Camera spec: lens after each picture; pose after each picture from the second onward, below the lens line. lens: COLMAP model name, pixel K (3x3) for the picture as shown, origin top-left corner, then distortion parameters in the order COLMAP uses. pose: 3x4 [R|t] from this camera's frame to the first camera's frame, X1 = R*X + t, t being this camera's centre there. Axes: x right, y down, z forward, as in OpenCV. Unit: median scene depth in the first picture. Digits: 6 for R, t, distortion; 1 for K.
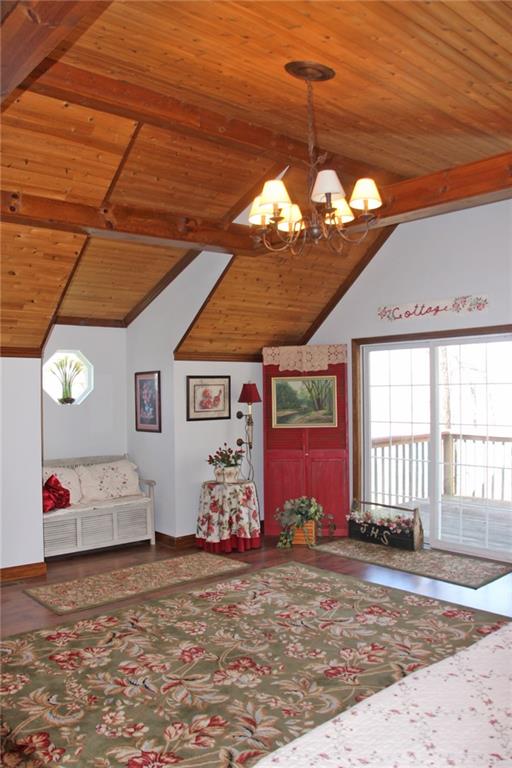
lens RADIAL K [[621.8, 0, 256.0], [0, 621.8, 384.0], [0, 0, 1]] dist [-0.000113, 0.000253]
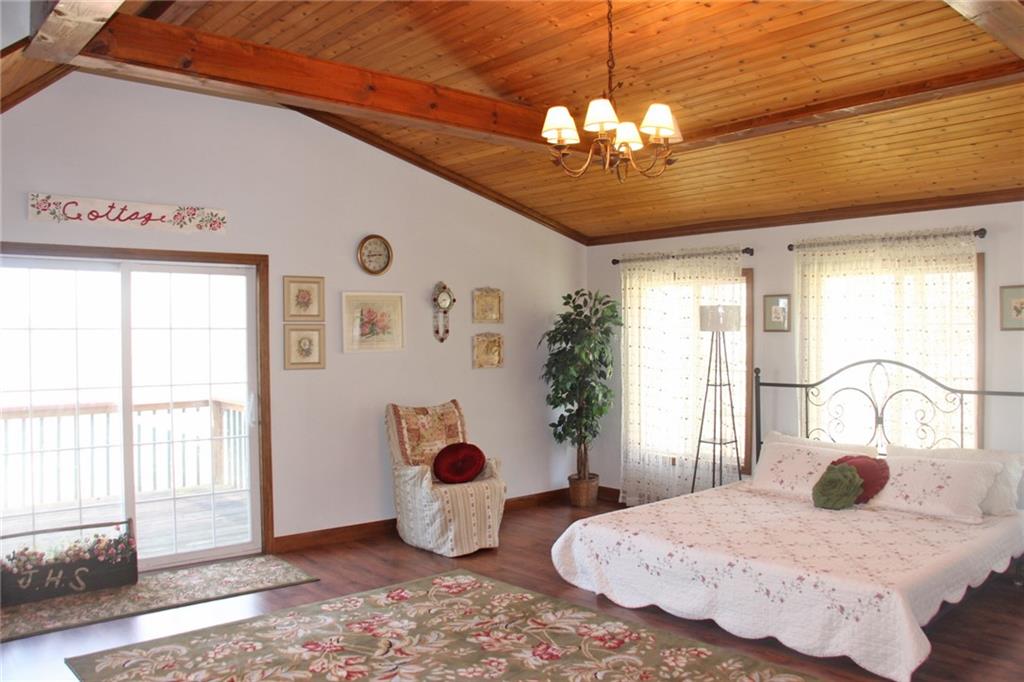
lens RADIAL K [[861.3, 0, 512.0], [0, 861.3, 341.0], [0, 0, 1]] dist [-0.172429, 0.128178]
pose [[0.014587, -0.001886, 0.999892, -0.643806], [-0.011864, 0.999928, 0.002059, 0.008201], [-0.999823, -0.011893, 0.014564, 0.621372]]
